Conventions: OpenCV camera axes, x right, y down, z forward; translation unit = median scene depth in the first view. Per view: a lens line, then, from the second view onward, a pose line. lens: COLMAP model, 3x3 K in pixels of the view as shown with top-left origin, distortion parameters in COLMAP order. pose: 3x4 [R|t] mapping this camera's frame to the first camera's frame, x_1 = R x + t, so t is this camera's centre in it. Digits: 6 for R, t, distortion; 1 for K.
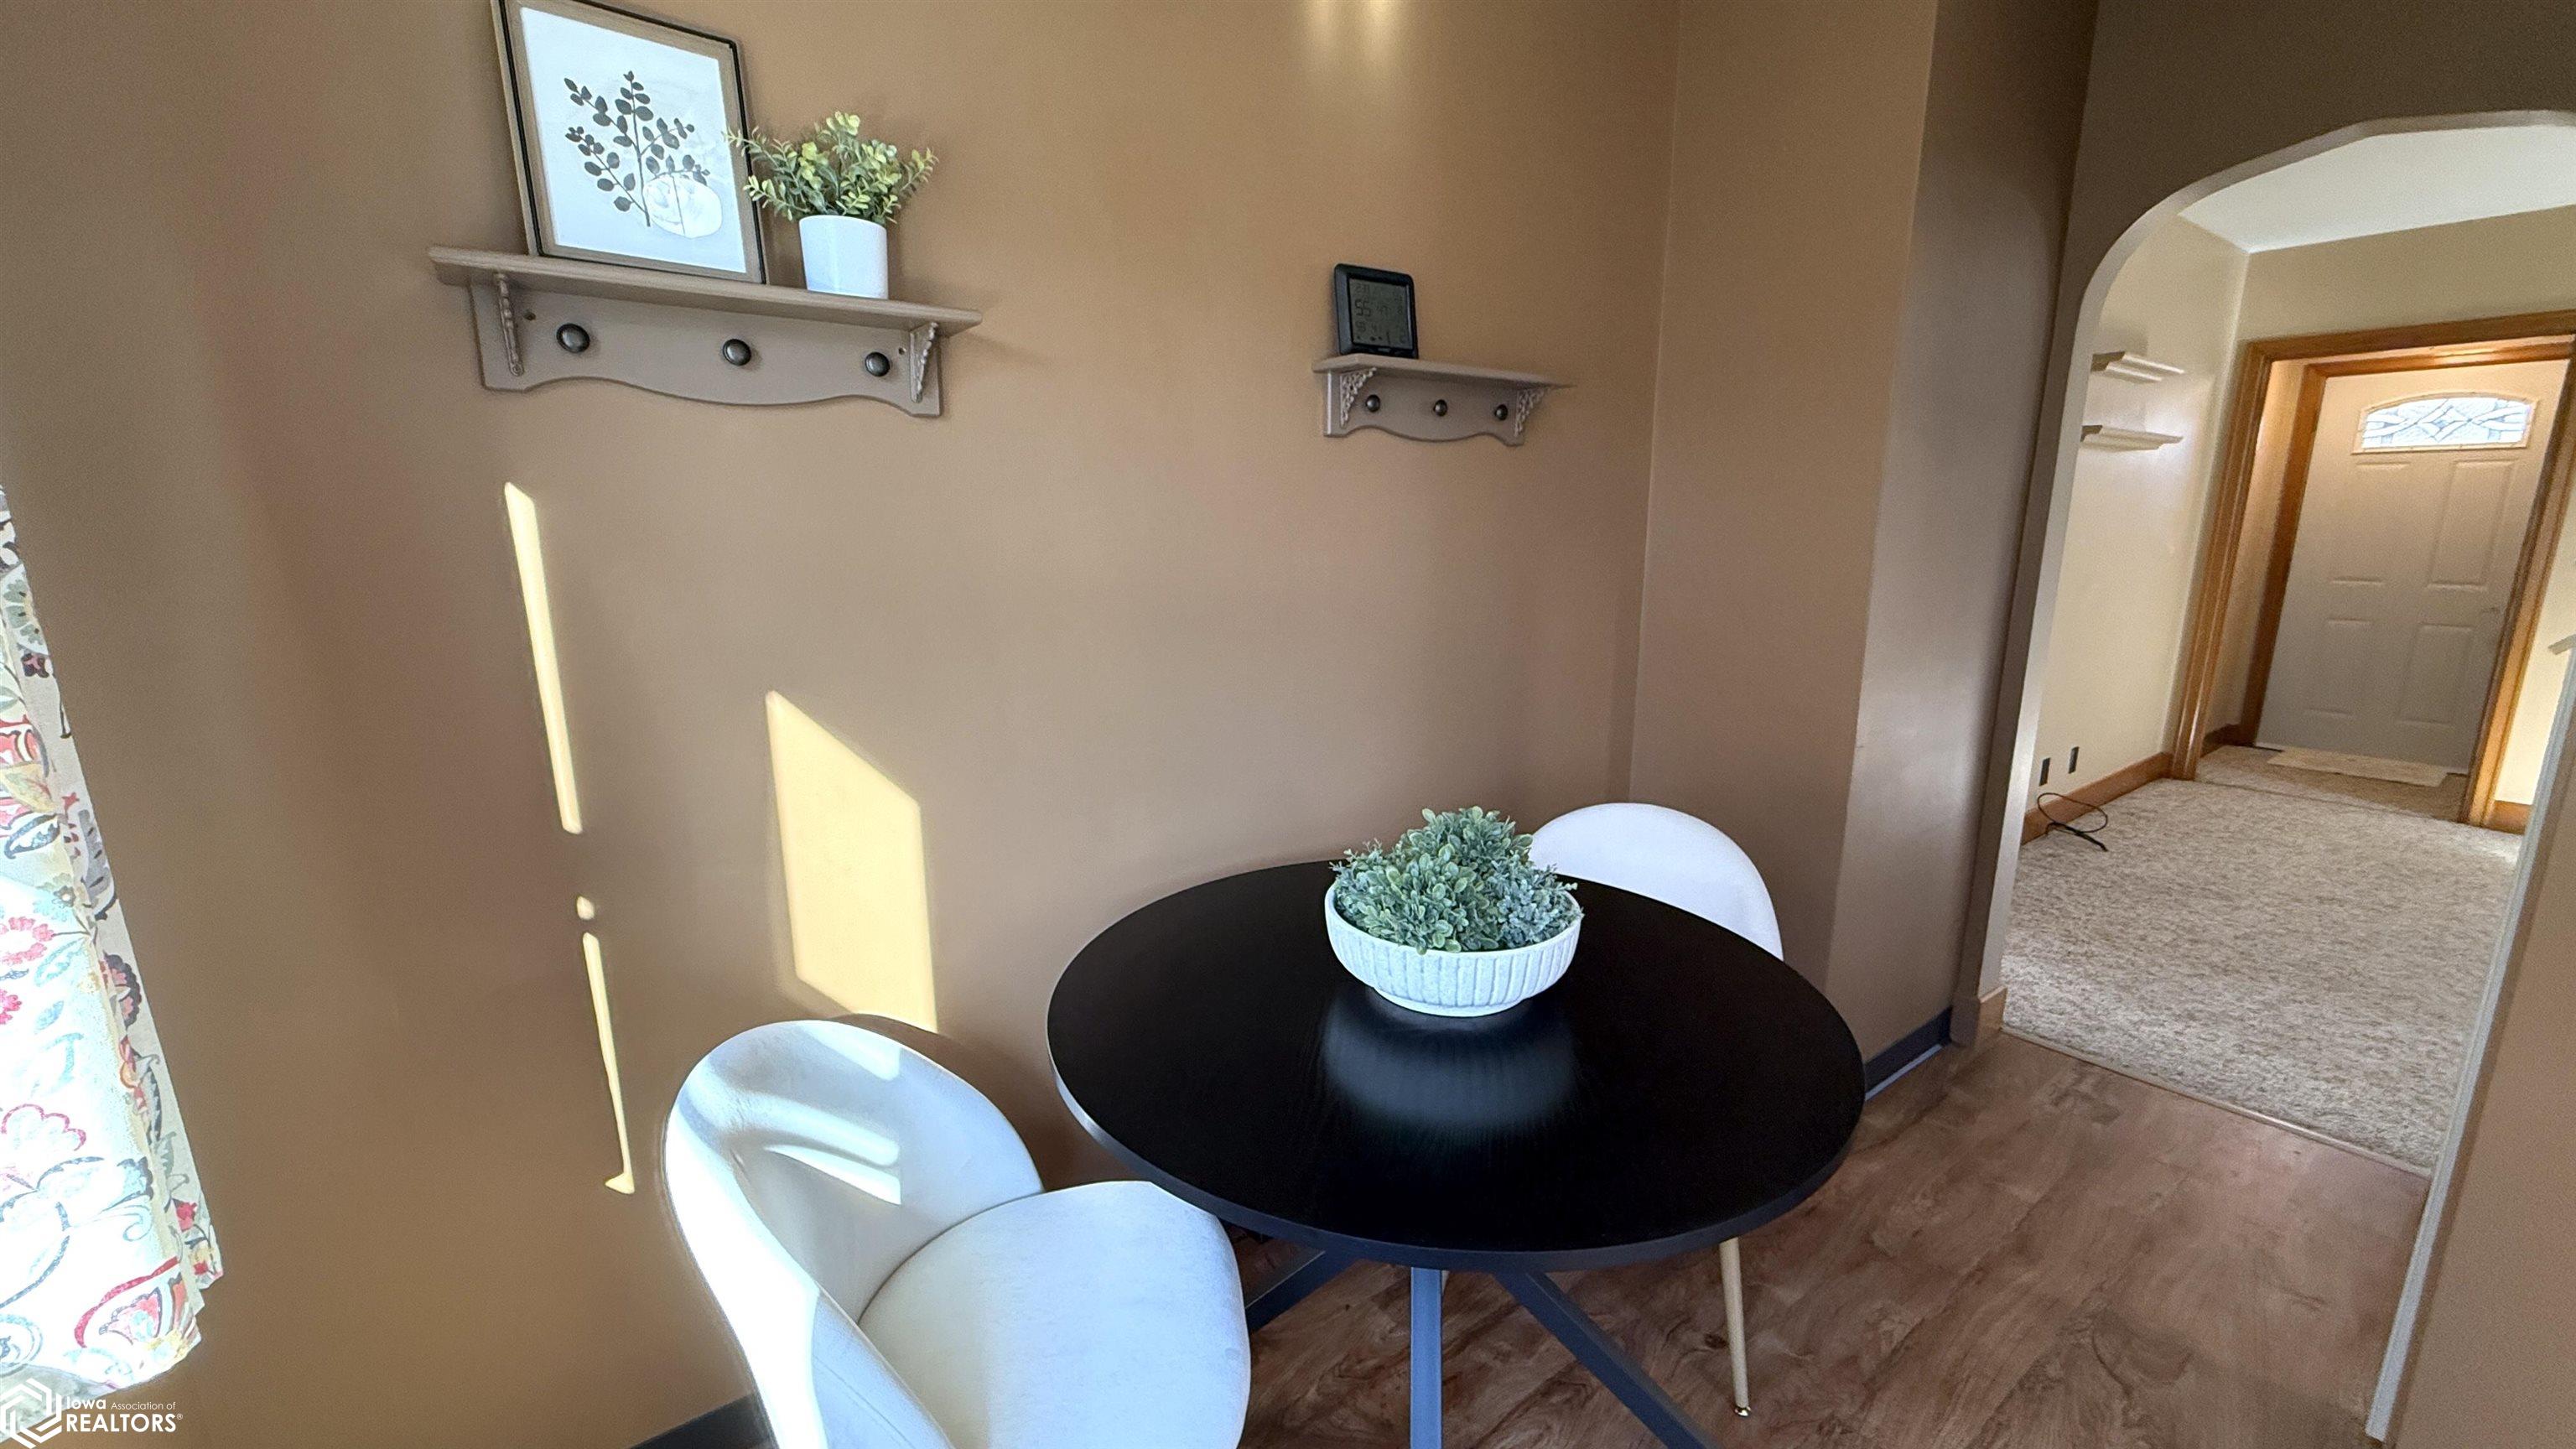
lens RADIAL K [[1023.8, 0, 1281.1], [0, 1023.8, 721.9], [0, 0, 1]] dist [0.001071, -0.000435]
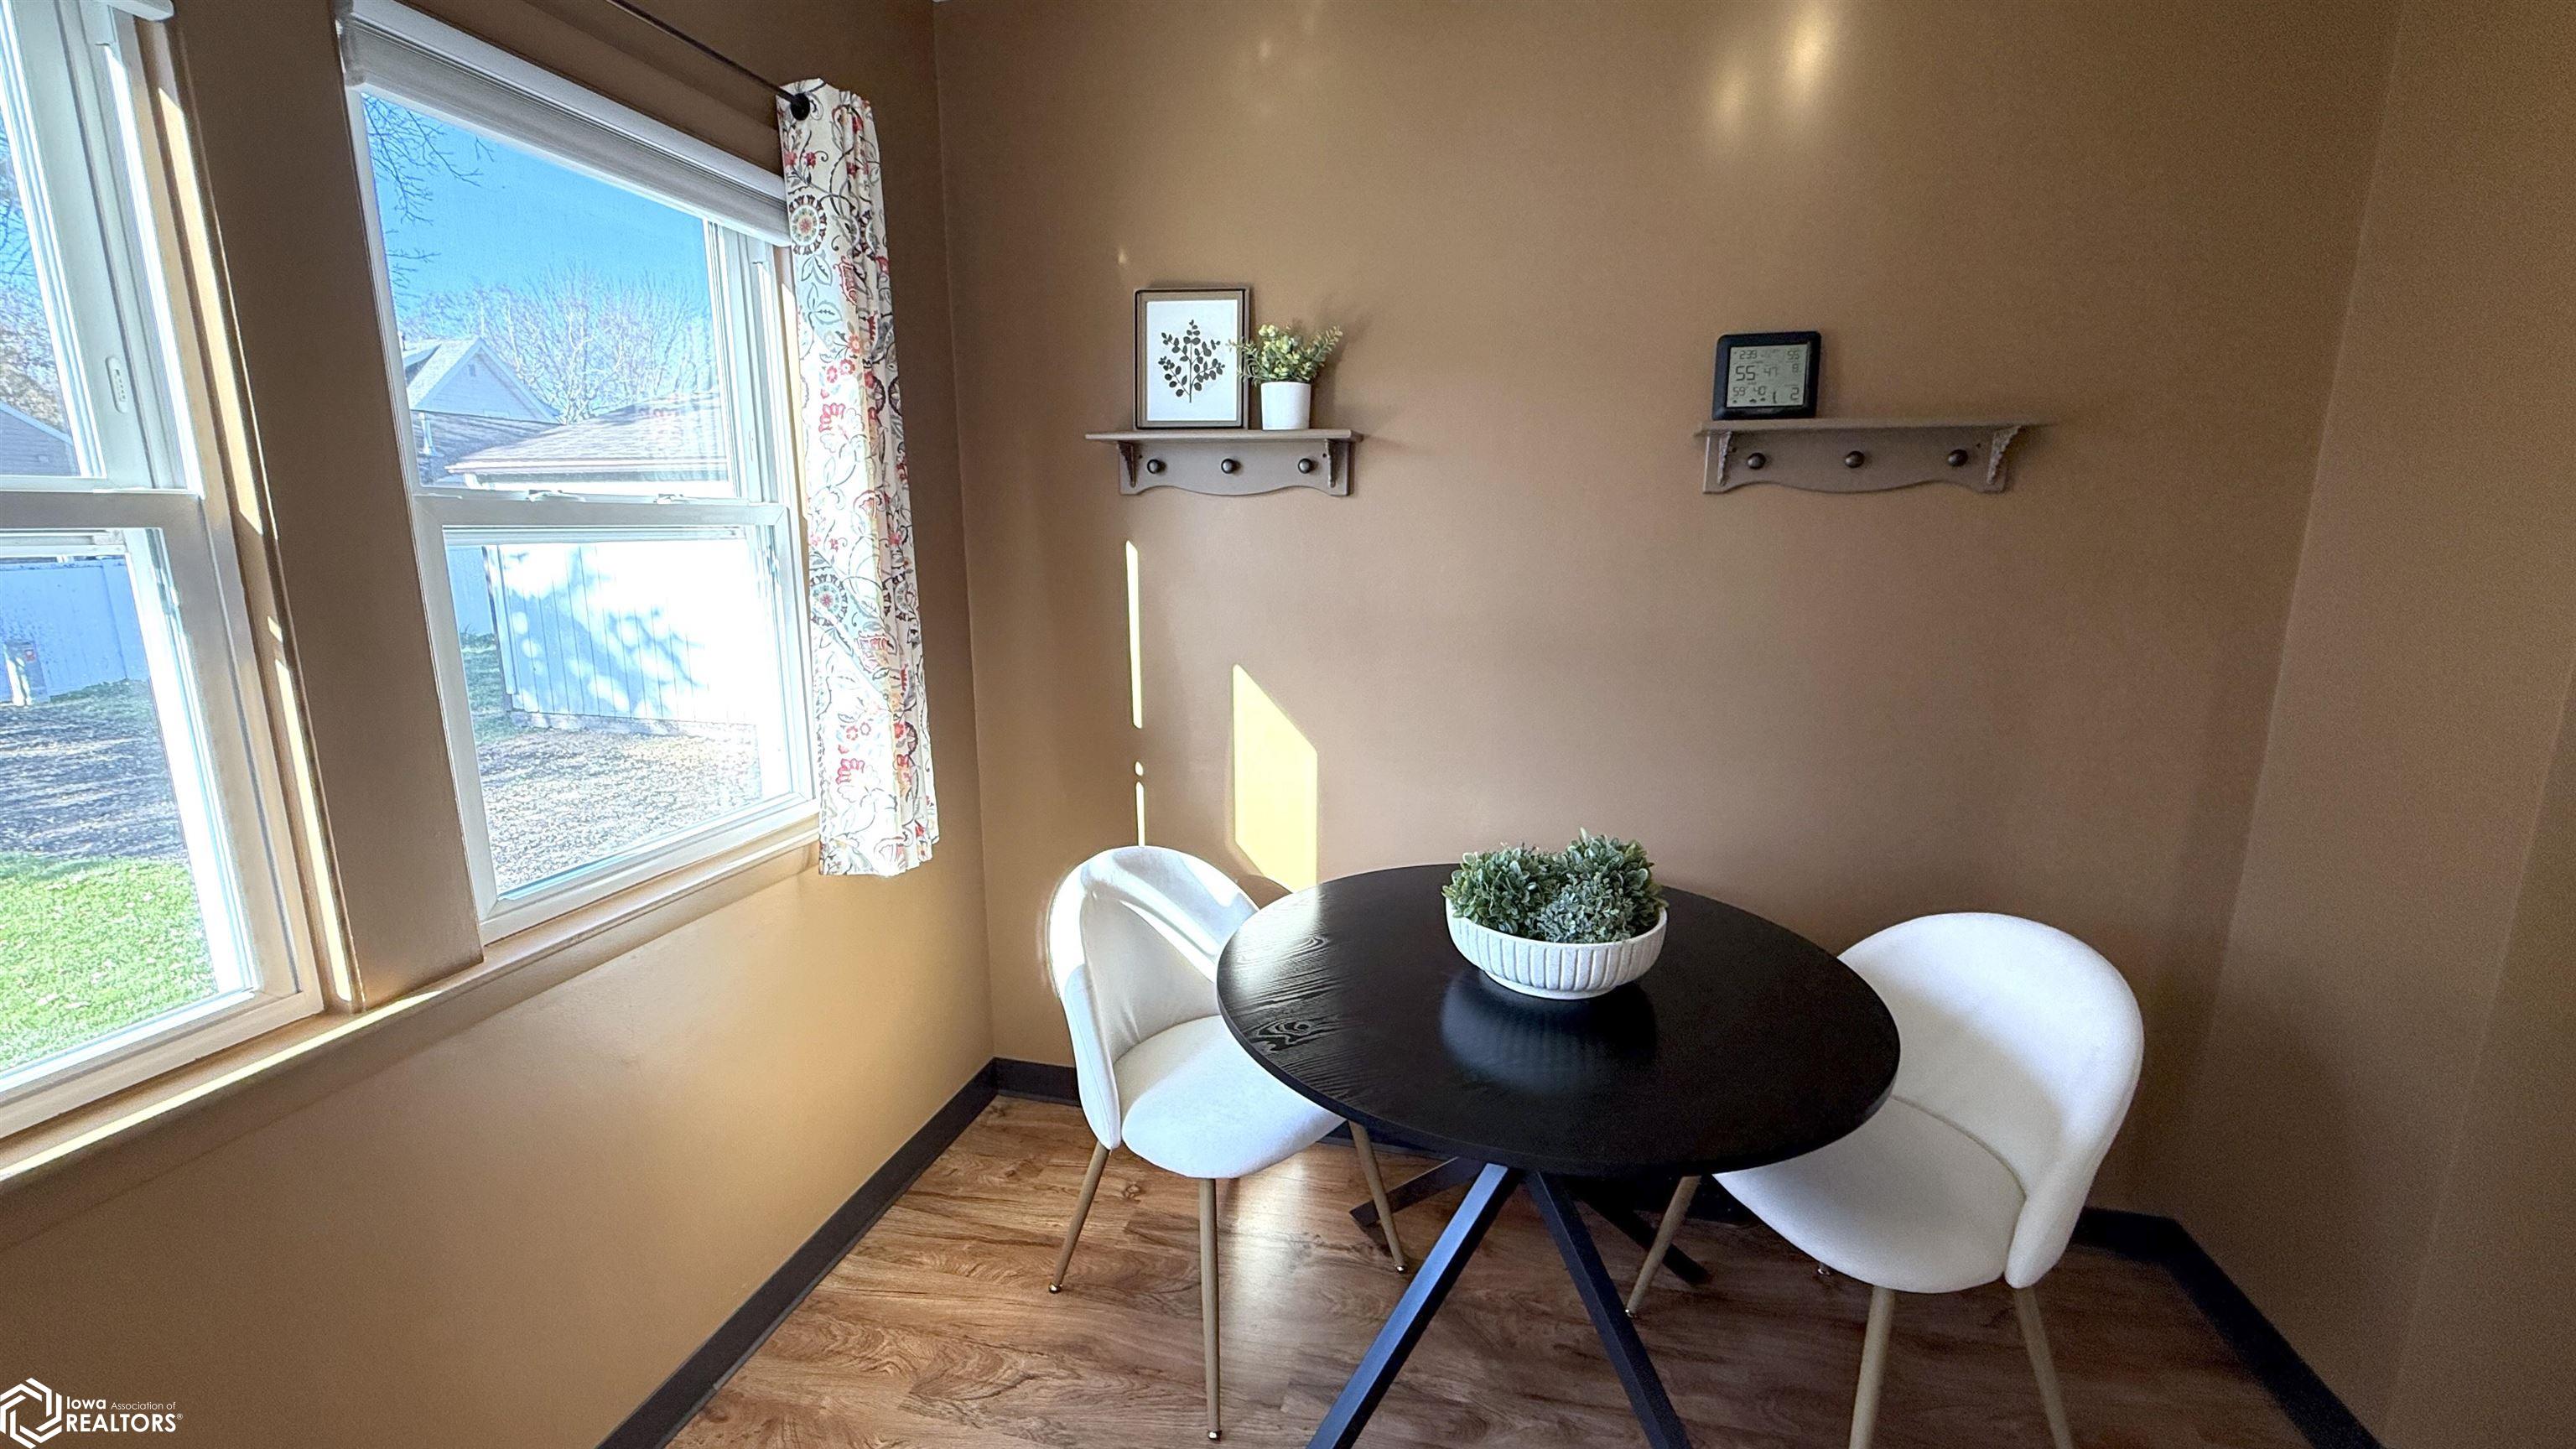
lens RADIAL K [[1023.8, 0, 1281.1], [0, 1023.8, 721.9], [0, 0, 1]] dist [0.001071, -0.000435]
pose [[0.645079, 0.150446, -0.749159, 0.886773], [-0.158119, 0.985487, 0.061754, -0.058201], [0.747577, 0.078620, 0.659506, -0.034240]]
